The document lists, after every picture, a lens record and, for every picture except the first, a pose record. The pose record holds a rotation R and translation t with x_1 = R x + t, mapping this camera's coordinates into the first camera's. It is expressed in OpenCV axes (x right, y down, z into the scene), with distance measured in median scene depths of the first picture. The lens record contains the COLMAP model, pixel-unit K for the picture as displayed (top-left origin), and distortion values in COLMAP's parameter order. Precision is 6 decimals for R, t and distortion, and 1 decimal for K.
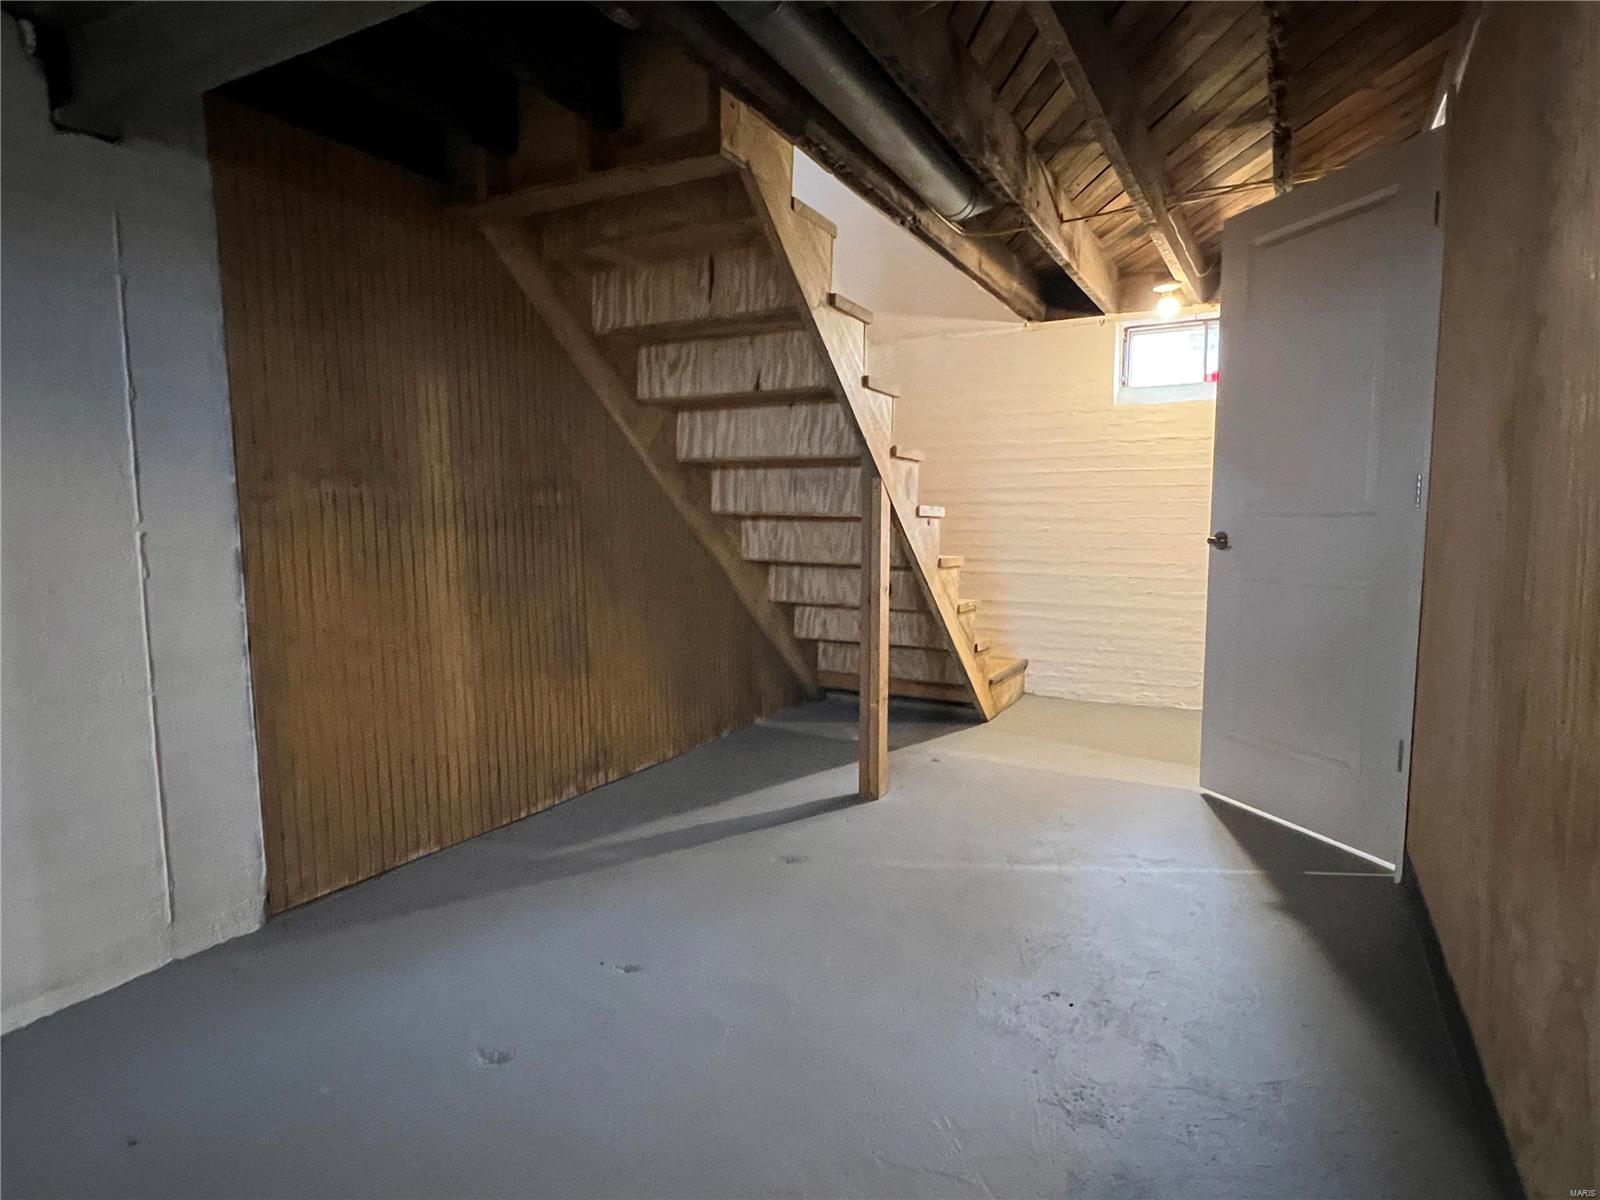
lens RADIAL K [[893.6, 0, 794.2], [0, 893.6, 602.8], [0, 0, 1]] dist [0.001689, -0.003909]
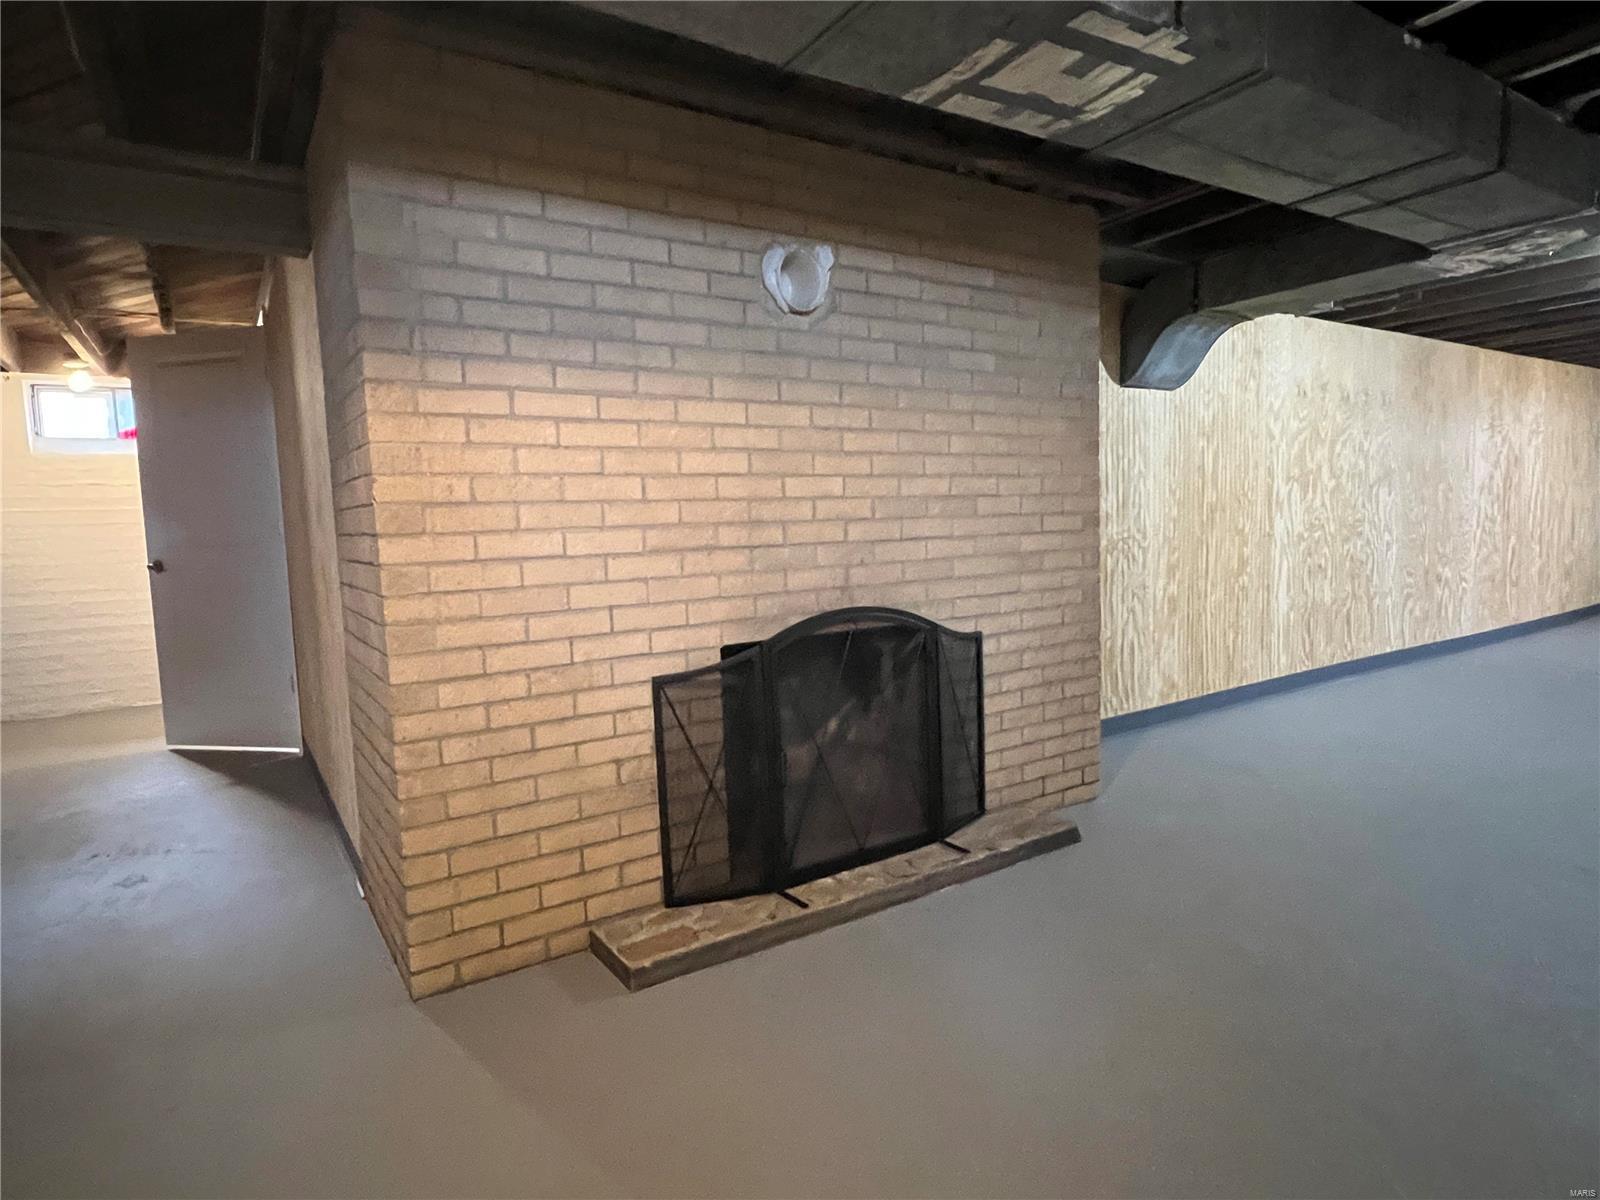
lens RADIAL K [[893.6, 0, 791.1], [0, 893.6, 607.4], [0, 0, 1]] dist [0.001689, -0.003909]
pose [[0.472970, -0.101319, 0.875234, -0.246292], [0.116750, 0.991814, 0.051724, 0.032584], [-0.873309, 0.077719, 0.480927, -0.462744]]
